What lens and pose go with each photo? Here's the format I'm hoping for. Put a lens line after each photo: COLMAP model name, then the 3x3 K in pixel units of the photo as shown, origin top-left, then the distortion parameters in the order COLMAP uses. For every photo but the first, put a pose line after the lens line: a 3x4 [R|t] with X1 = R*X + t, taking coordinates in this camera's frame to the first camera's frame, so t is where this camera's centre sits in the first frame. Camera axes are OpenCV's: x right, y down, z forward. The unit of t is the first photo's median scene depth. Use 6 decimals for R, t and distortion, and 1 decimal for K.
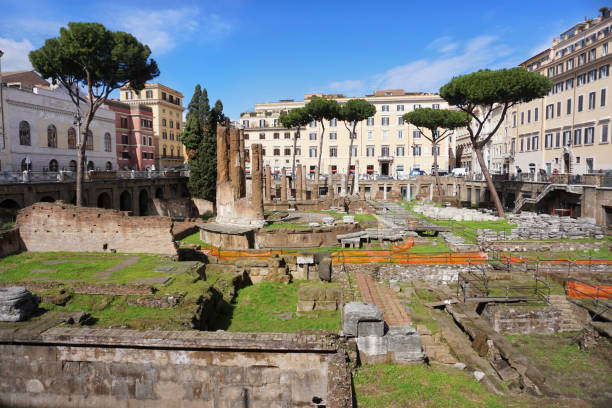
lens RADIAL K [[449.3, 0, 299.7], [0, 449.3, 188.2], [0, 0, 1]] dist [-0.008327, -0.010566]
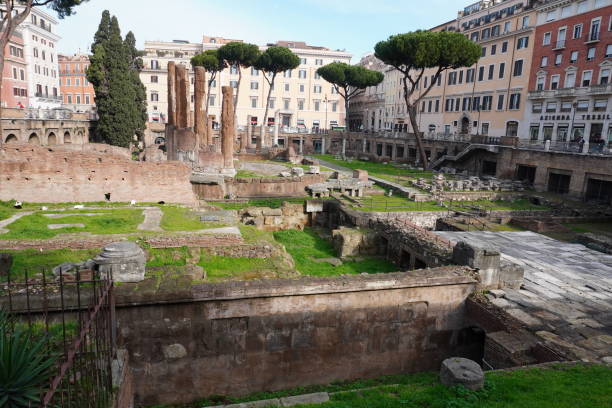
lens RADIAL K [[449.3, 0, 316.7], [0, 449.3, 196.4], [0, 0, 1]] dist [-0.008327, -0.010566]
pose [[0.942638, -0.002583, 0.333805, -0.143605], [-0.037820, 0.992705, 0.114483, 0.006950], [-0.331666, -0.120541, 0.935664, 0.027216]]
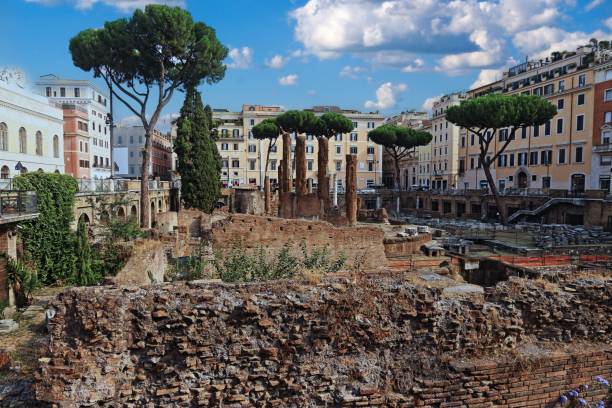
lens RADIAL K [[449.3, 0, 304.7], [0, 449.3, 206.2], [0, 0, 1]] dist [-0.008327, -0.010566]
pose [[0.954795, -0.000036, 0.297264, -0.306018], [-0.002628, 0.999960, 0.008564, 0.003706], [-0.297253, -0.008958, 0.954757, 0.048640]]
